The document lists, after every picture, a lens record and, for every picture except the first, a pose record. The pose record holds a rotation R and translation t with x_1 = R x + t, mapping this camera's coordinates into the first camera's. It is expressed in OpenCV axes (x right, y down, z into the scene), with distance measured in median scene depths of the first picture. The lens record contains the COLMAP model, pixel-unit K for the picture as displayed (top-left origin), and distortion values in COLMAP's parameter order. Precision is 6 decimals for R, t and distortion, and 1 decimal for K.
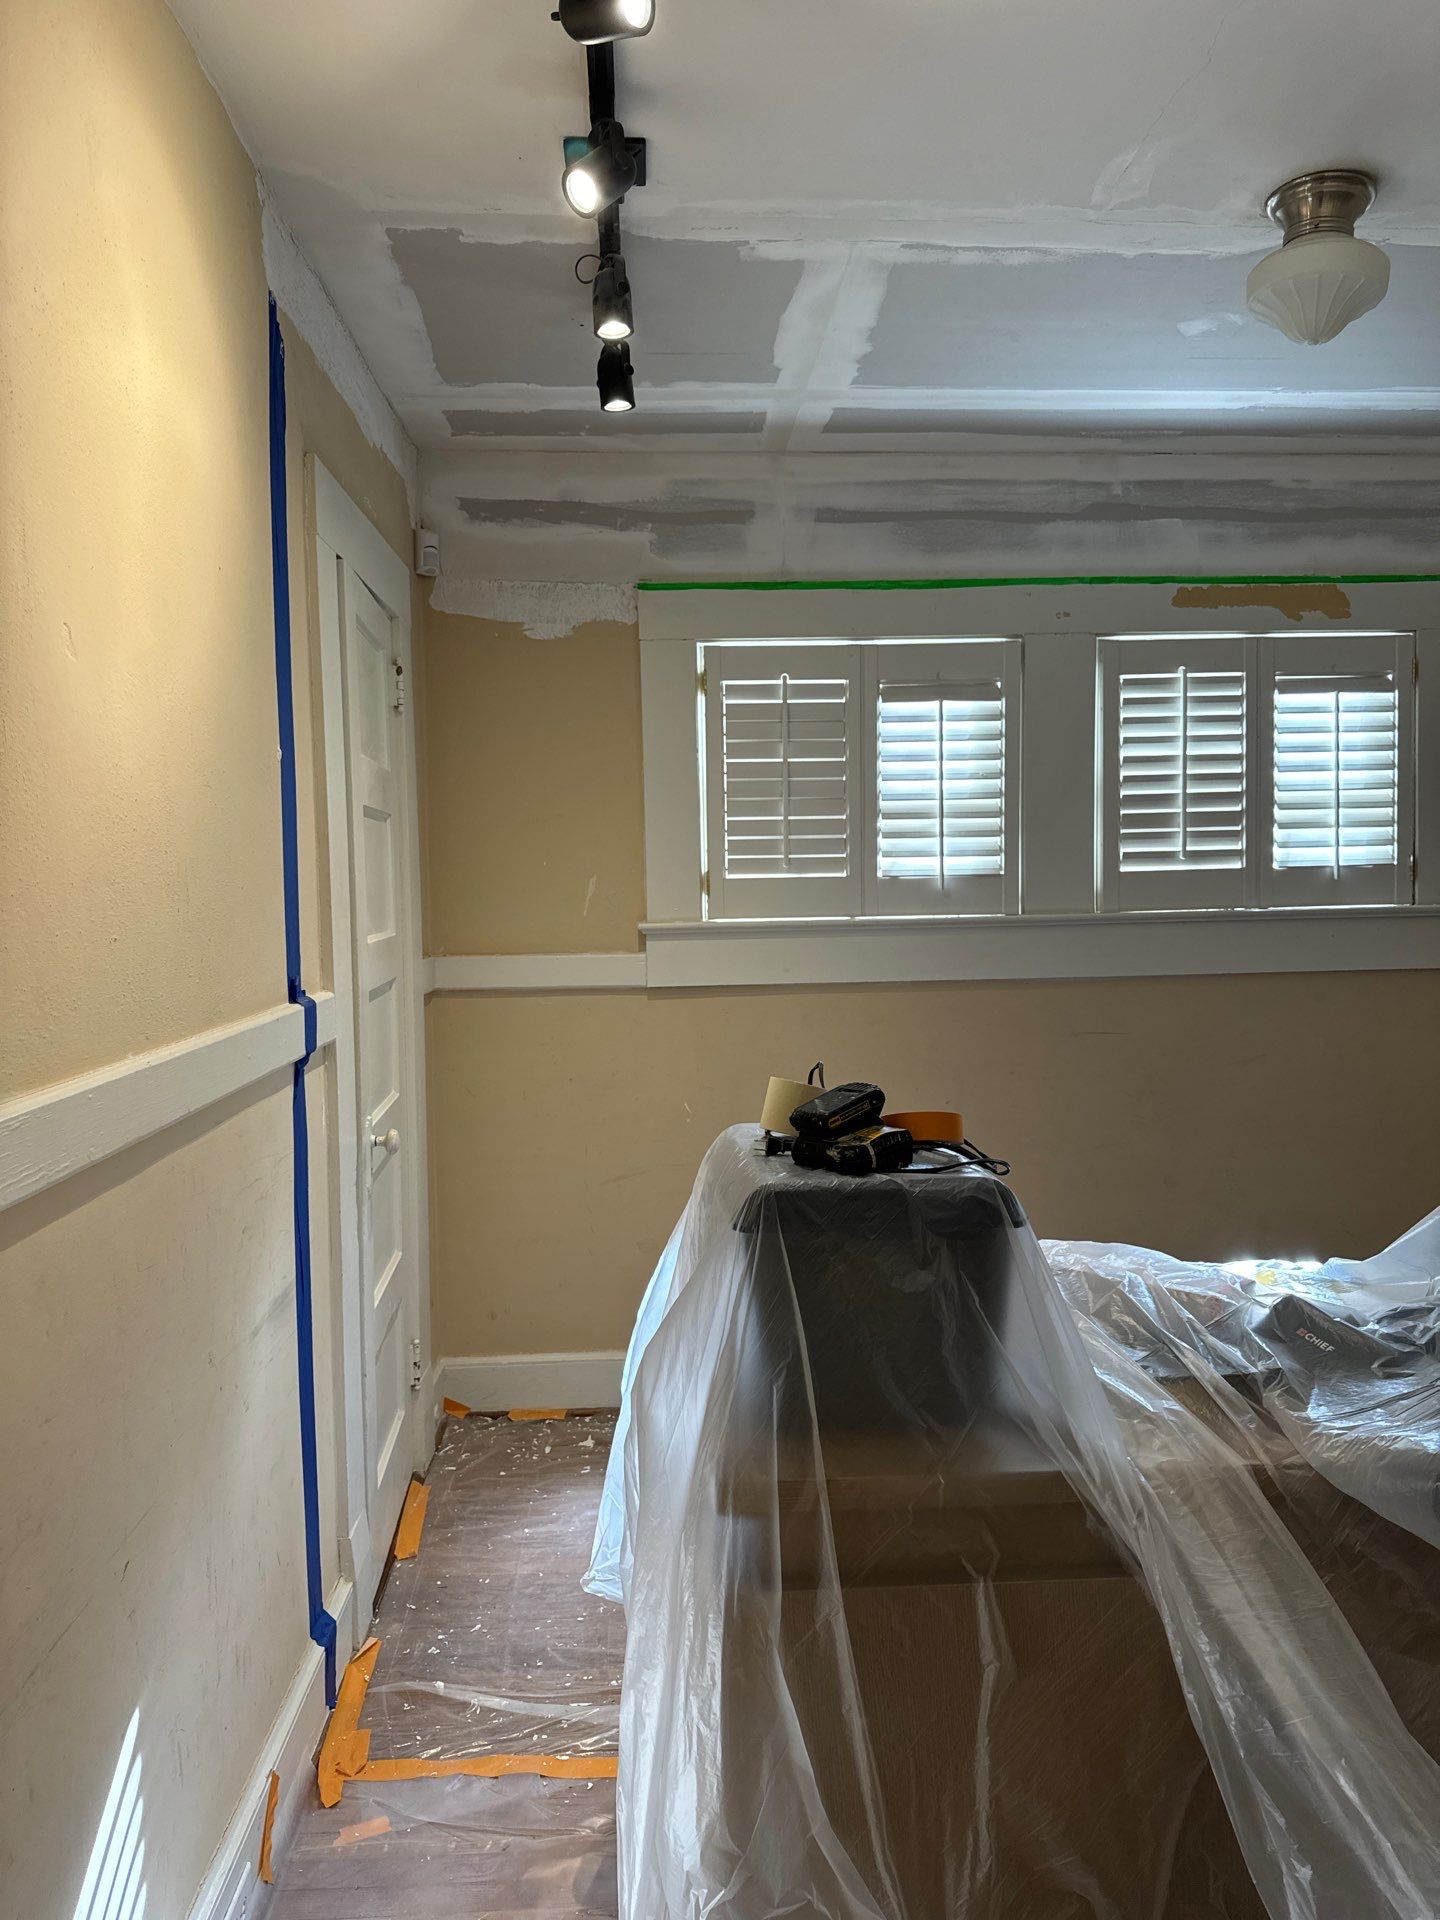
lens RADIAL K [[1378.3, 0, 709.9], [0, 1378.3, 980.8], [0, 0, 1]] dist [0.071092, -0.094785]
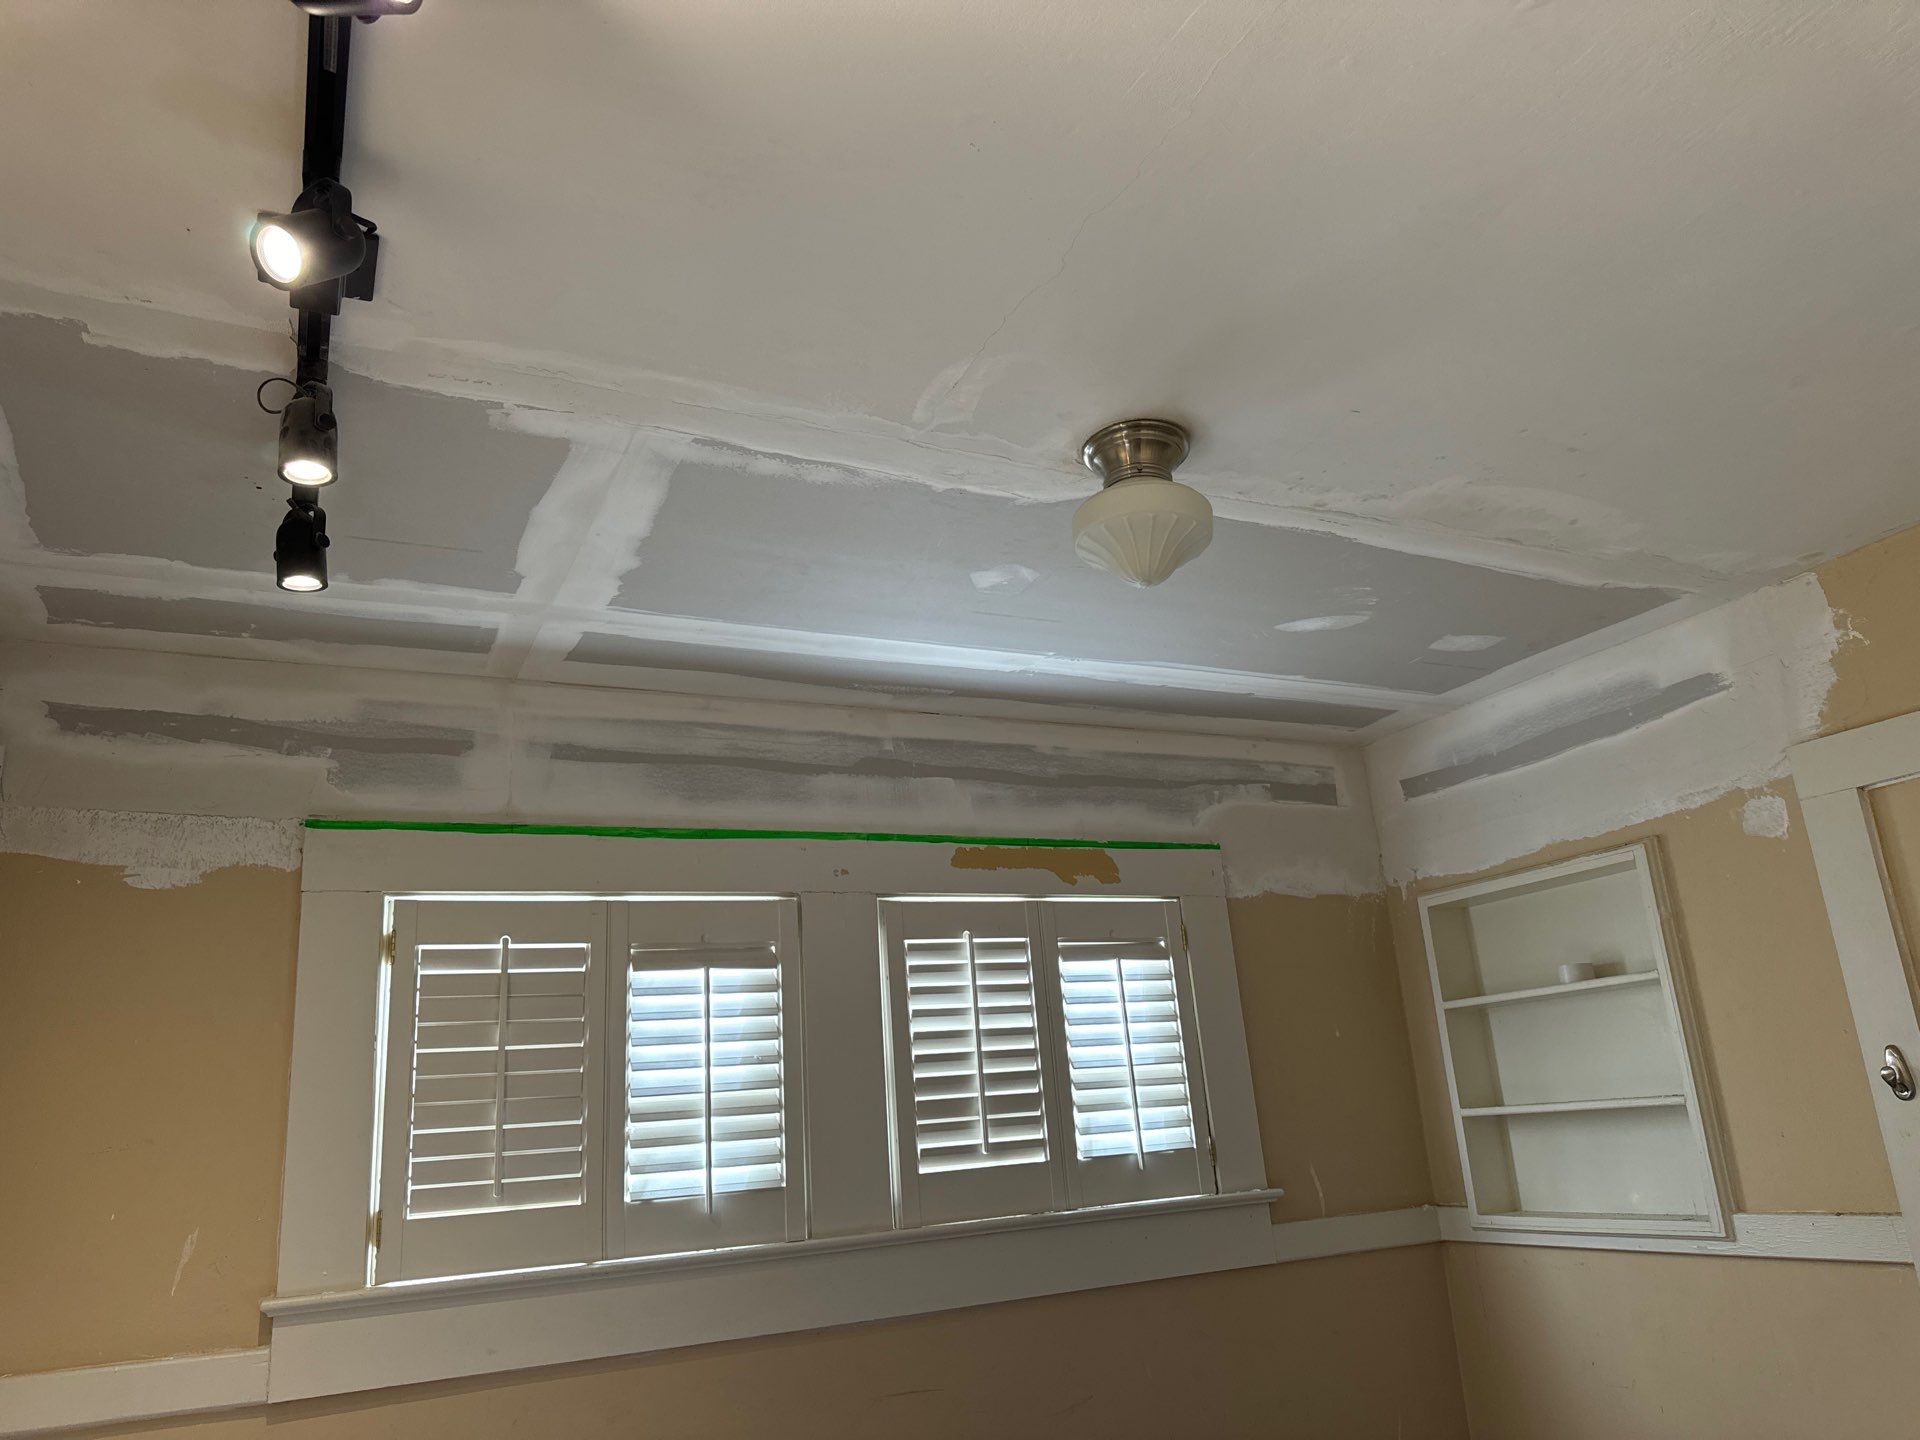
lens RADIAL K [[1378.3, 0, 978.8], [0, 1378.3, 717.3], [0, 0, 1]] dist [0.071092, -0.094785]
pose [[0.919425, 0.065866, 0.387711, -0.013070], [0.083214, 0.930968, -0.355491, -0.035345], [-0.384361, 0.359110, 0.850474, 0.183400]]
